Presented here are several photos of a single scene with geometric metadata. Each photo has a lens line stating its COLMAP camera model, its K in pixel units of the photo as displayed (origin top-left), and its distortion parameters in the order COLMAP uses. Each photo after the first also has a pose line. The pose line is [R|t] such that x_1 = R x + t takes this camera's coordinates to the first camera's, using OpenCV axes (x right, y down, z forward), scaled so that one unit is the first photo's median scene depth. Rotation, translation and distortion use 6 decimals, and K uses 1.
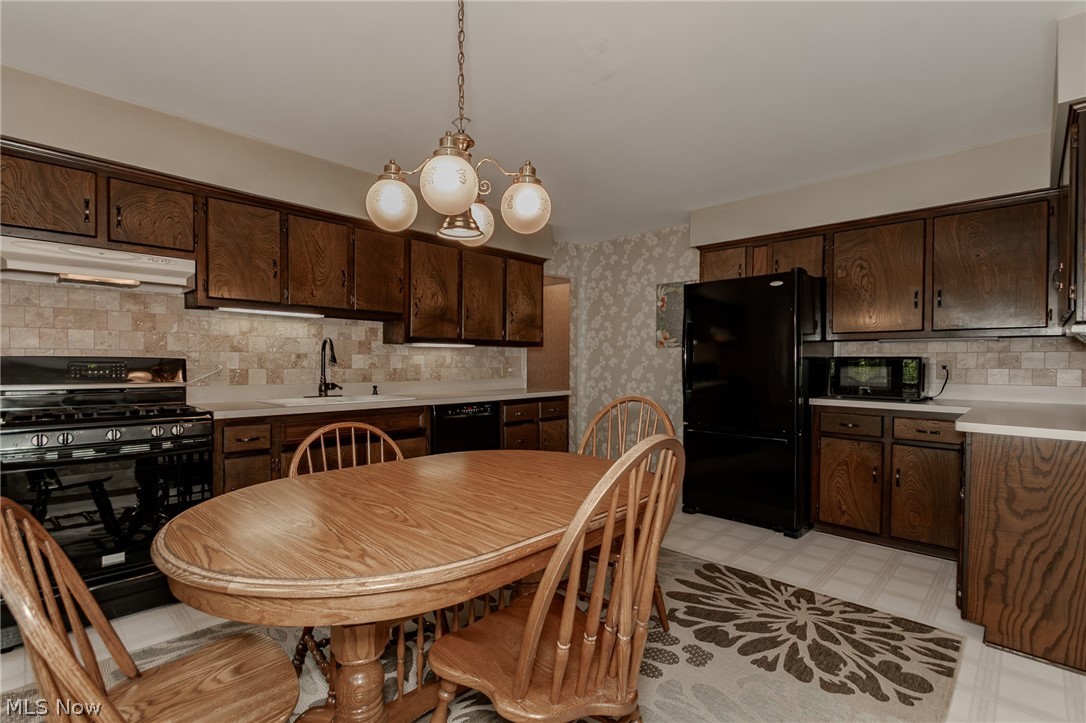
lens RADIAL K [[503.6, 0, 541.2], [0, 503.6, 369.3], [0, 0, 1]] dist [-0.002134, -0.000542]
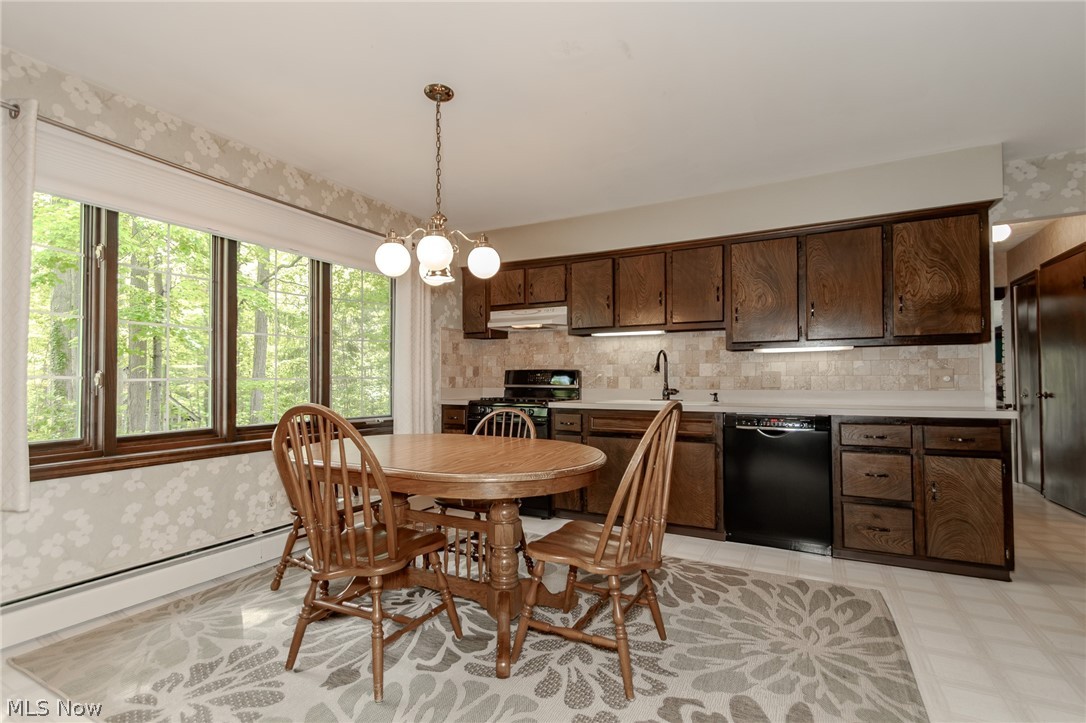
lens RADIAL K [[503.6, 0, 541.2], [0, 503.6, 369.3], [0, 0, 1]] dist [-0.002134, -0.000542]
pose [[0.278419, -0.024382, -0.960150, 0.946415], [-0.009160, 0.999565, -0.028039, 0.027468], [0.960416, 0.016602, 0.278074, 0.608233]]
